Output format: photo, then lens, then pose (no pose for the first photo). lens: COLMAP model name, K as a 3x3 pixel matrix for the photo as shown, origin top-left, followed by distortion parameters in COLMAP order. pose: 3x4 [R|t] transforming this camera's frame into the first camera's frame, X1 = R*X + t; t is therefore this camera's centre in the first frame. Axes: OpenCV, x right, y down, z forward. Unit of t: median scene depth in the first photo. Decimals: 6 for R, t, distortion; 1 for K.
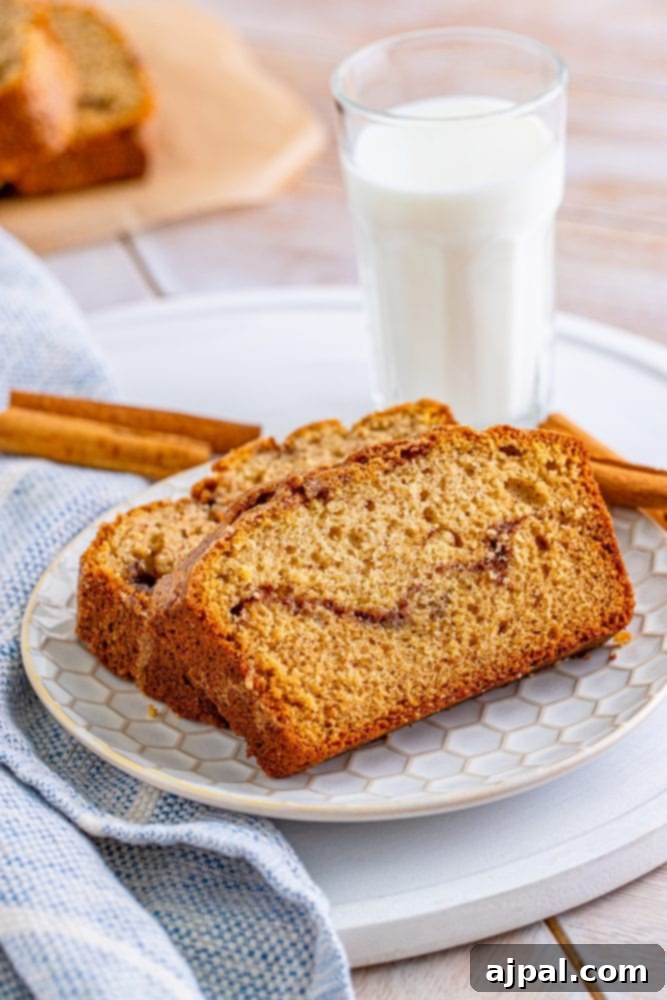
lens RADIAL K [[3205.7, 0, 333.5], [0, 3205.7, 500.0], [0, 0, 1]] dist [-0.214098, 0.283858]
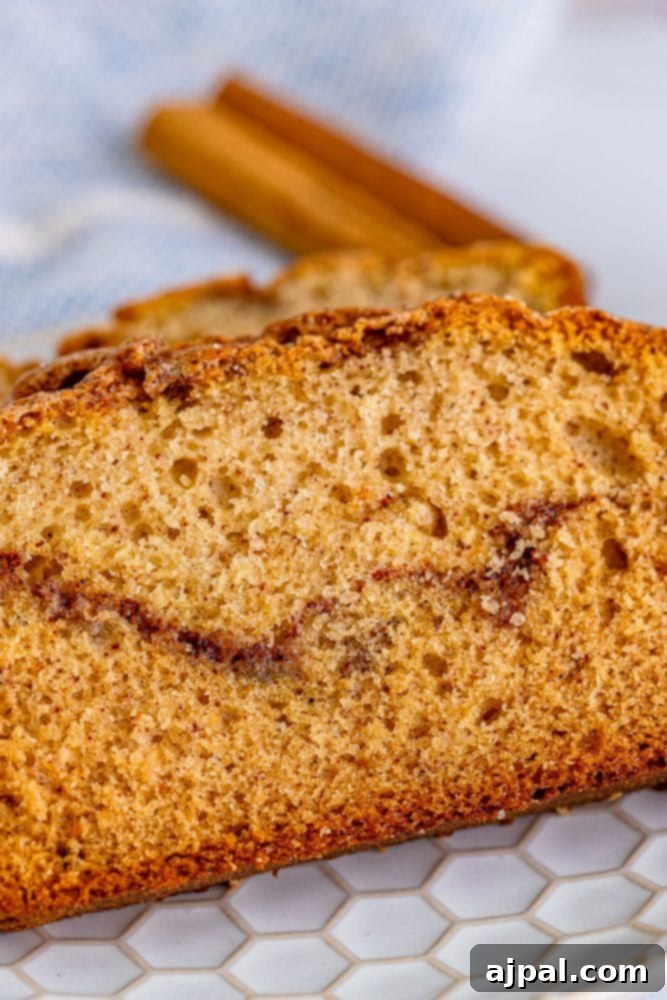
lens RADIAL K [[3205.7, 0, 333.5], [0, 3205.7, 500.0], [0, 0, 1]] dist [-0.214098, 0.283858]
pose [[0.953739, 0.163065, -0.252570, 0.149818], [-0.148950, 0.986059, 0.074167, -0.025769], [0.261143, -0.033115, 0.964732, 0.516595]]
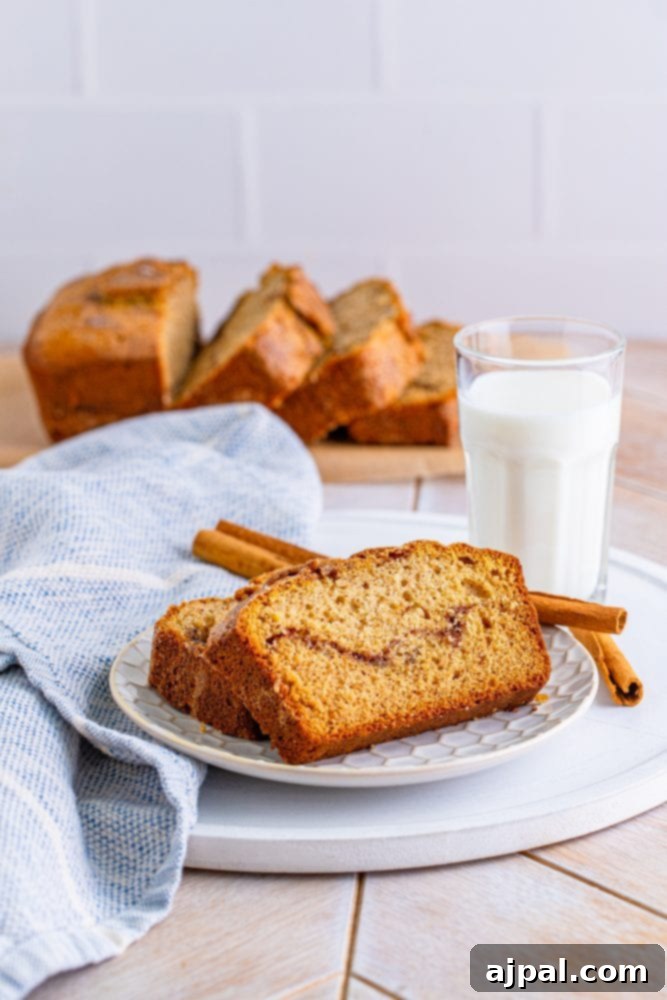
lens RADIAL K [[3205.7, 0, 333.5], [0, 3205.7, 500.0], [0, 0, 1]] dist [-0.214098, 0.283858]
pose [[0.998783, 0.048501, 0.008899, -0.017199], [-0.045727, 0.978523, -0.201002, 0.249484], [-0.018456, 0.200351, 0.979550, -0.389769]]
